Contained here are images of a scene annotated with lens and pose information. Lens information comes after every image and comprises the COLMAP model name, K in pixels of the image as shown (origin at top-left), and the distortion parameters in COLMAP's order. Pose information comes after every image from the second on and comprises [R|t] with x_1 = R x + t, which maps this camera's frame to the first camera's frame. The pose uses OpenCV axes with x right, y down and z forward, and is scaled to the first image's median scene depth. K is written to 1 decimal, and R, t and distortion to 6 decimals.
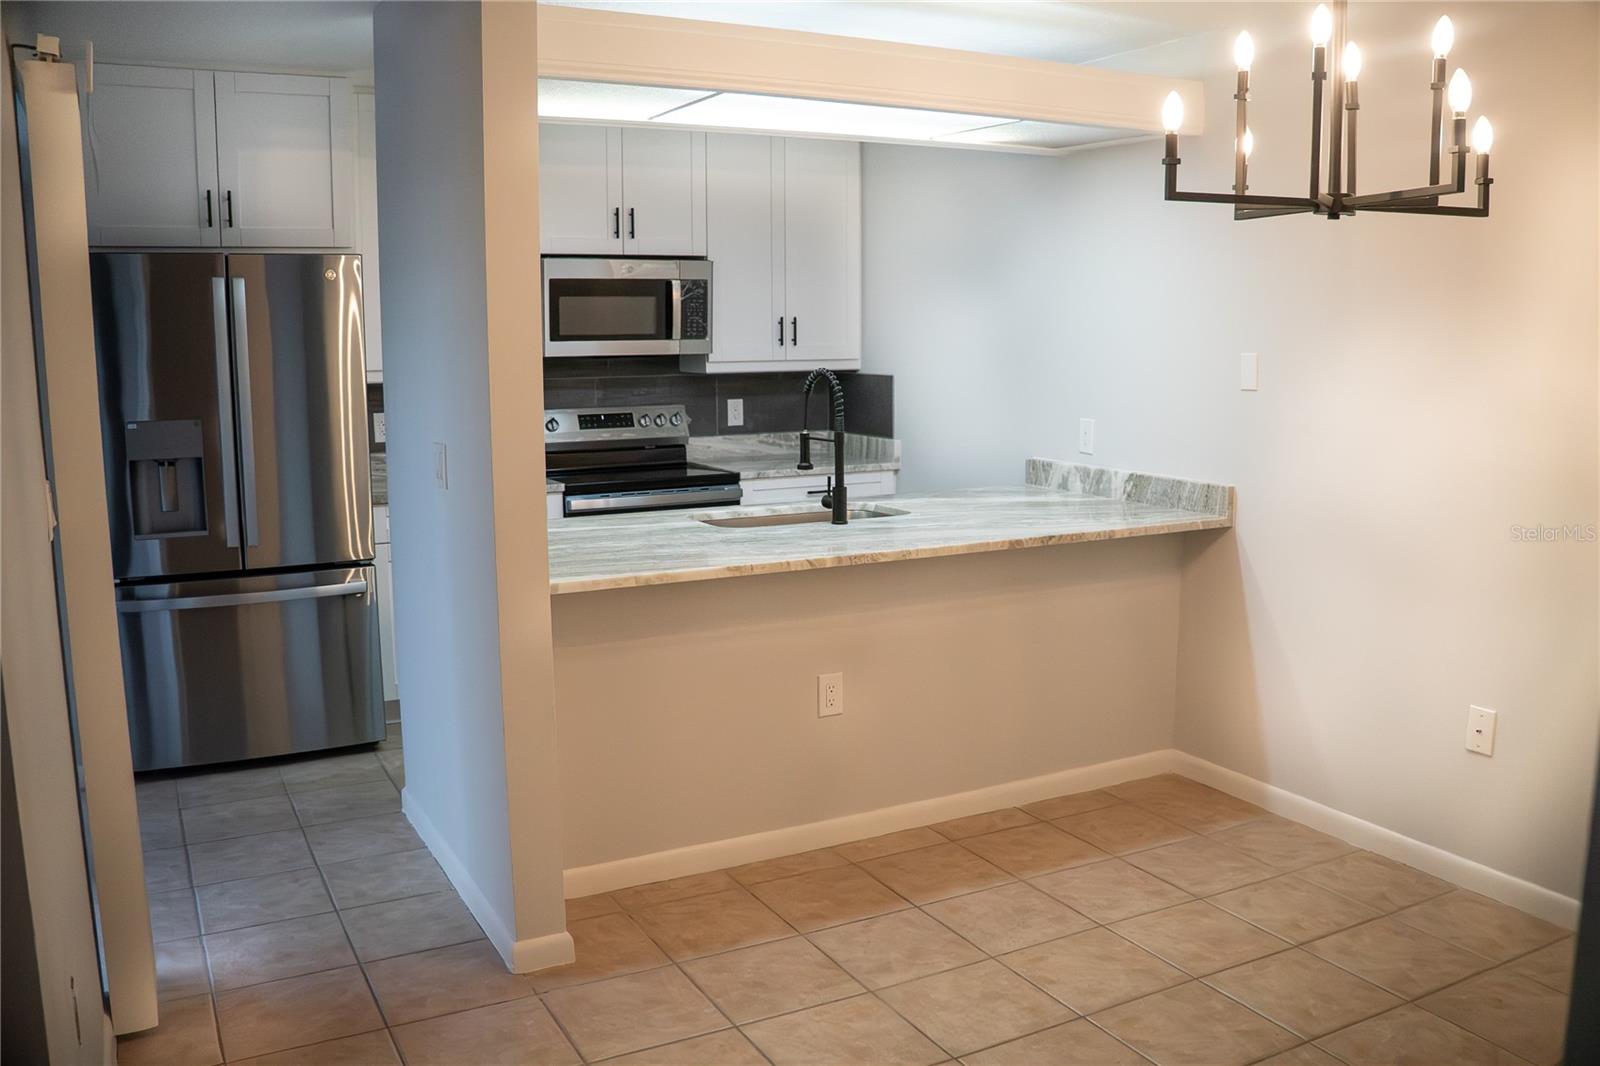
lens RADIAL K [[1344.3, 0, 800.1], [0, 1344.3, 486.7], [0, 0, 1]] dist [-0.096286, -0.000690]
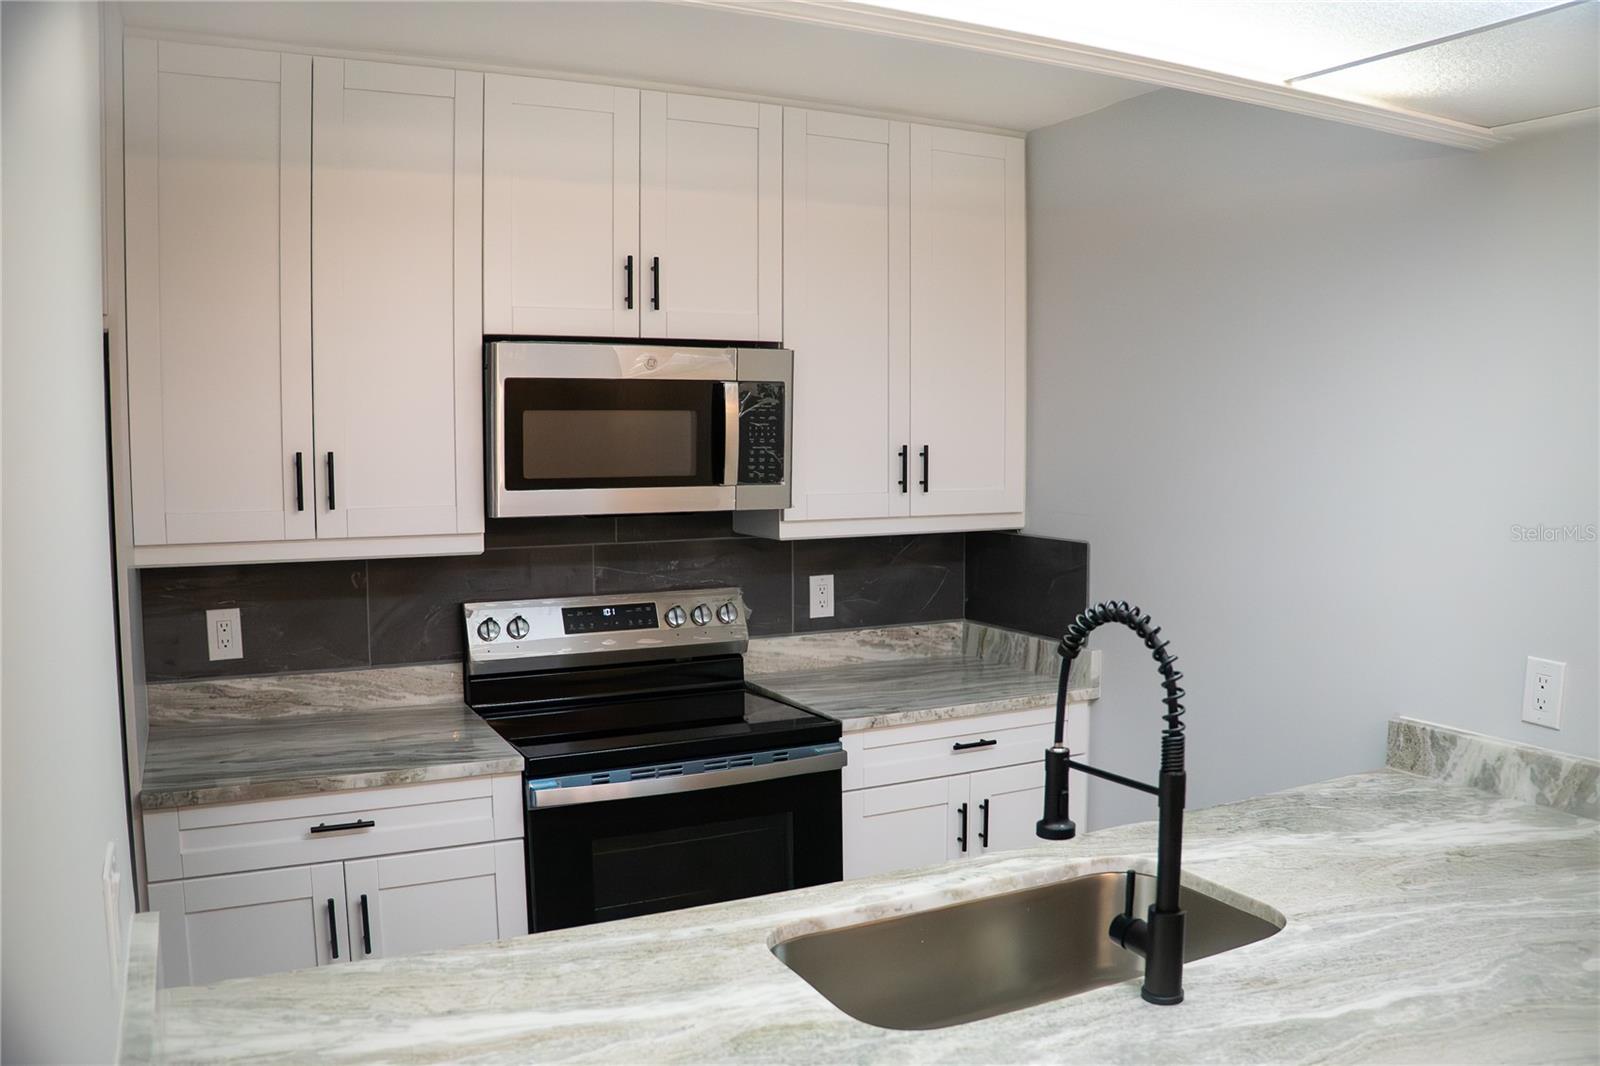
lens RADIAL K [[1251.6, 0, 807.6], [0, 1251.6, 517.5], [0, 0, 1]] dist [-0.151076, 0.035360]
pose [[0.999848, 0.004250, -0.016933, -0.049167], [-0.005132, 0.998612, -0.052423, -0.066882], [0.016687, 0.052502, 0.998481, 0.458839]]
